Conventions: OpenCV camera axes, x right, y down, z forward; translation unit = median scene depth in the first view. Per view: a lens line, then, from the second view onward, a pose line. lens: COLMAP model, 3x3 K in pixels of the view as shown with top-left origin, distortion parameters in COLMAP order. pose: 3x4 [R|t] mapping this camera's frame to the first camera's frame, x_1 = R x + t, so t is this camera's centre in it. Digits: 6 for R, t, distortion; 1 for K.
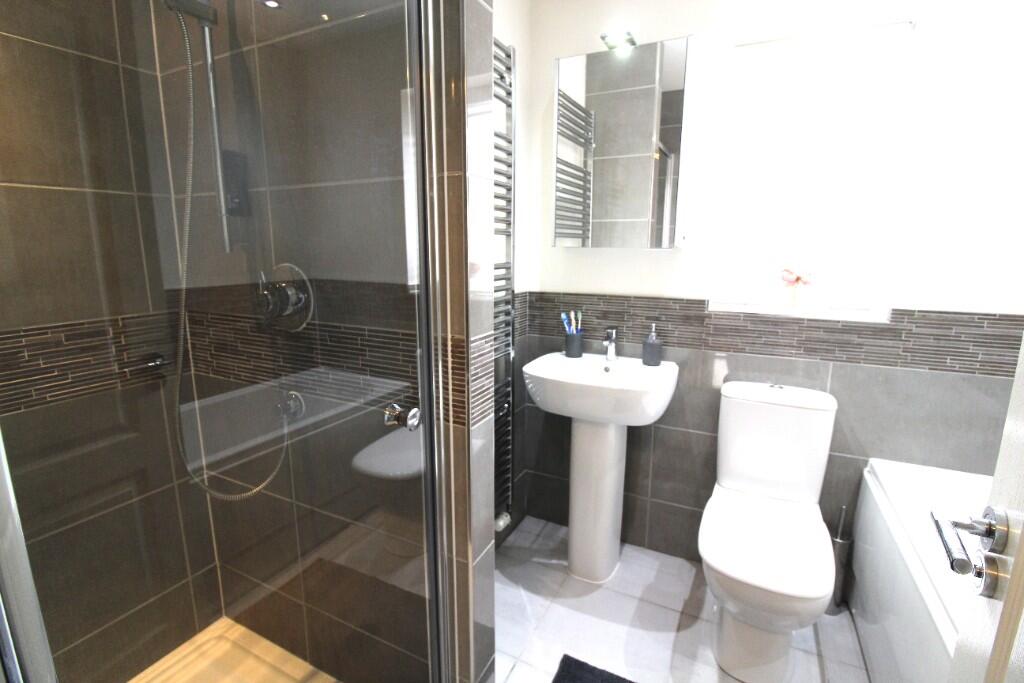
lens RADIAL K [[477.6, 0, 512.7], [0, 477.6, 335.0], [0, 0, 1]] dist [-0.004998, -0.005828]
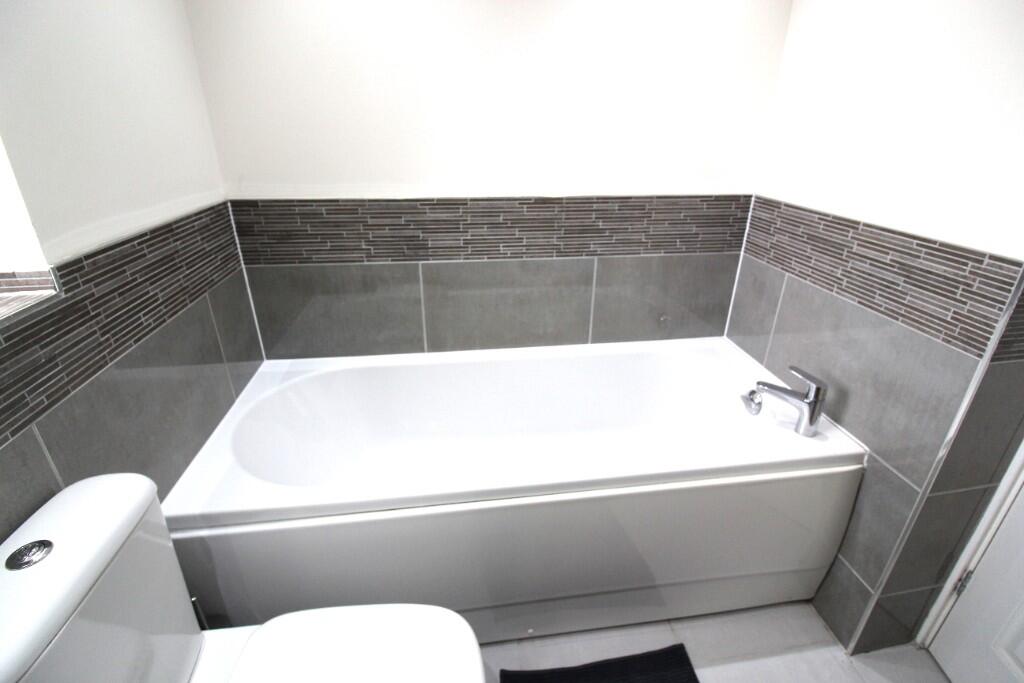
lens RADIAL K [[477.6, 0, 509.9], [0, 477.6, 336.0], [0, 0, 1]] dist [-0.004998, -0.005828]
pose [[-0.570877, -0.345560, 0.744774, 0.126577], [0.139794, 0.852959, 0.502910, -0.145617], [-0.809047, 0.391214, -0.438628, 0.726733]]
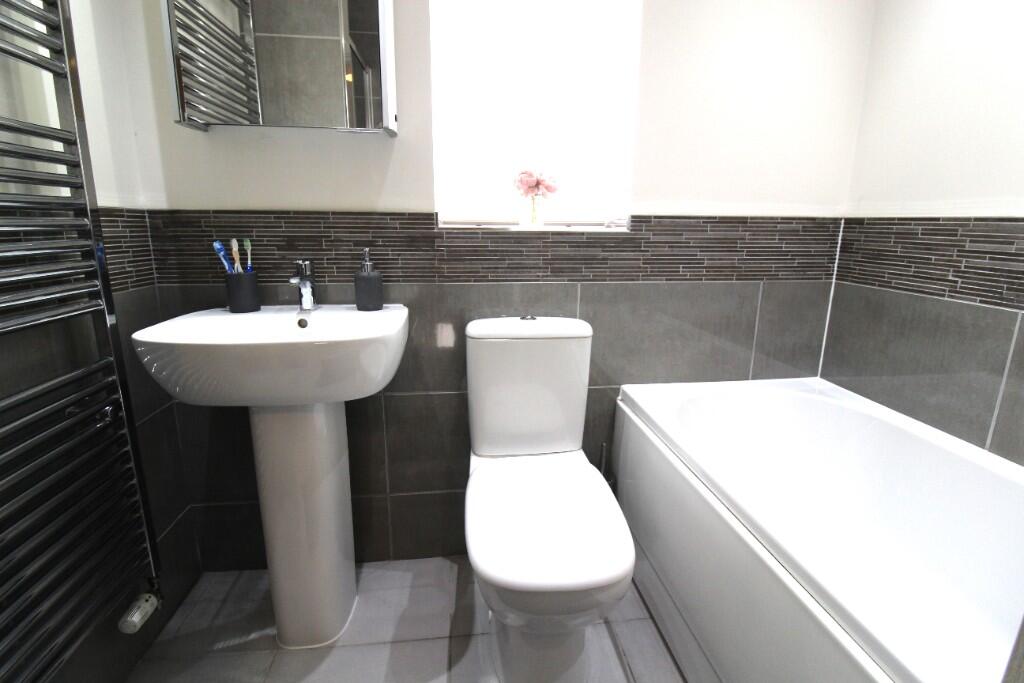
lens RADIAL K [[477.6, 0, 514.2], [0, 477.6, 333.0], [0, 0, 1]] dist [-0.004998, -0.005828]
pose [[0.834773, -0.116490, 0.538130, 0.089097], [0.093153, 0.993154, 0.070486, 0.067664], [-0.542656, -0.008712, 0.839910, 0.306279]]
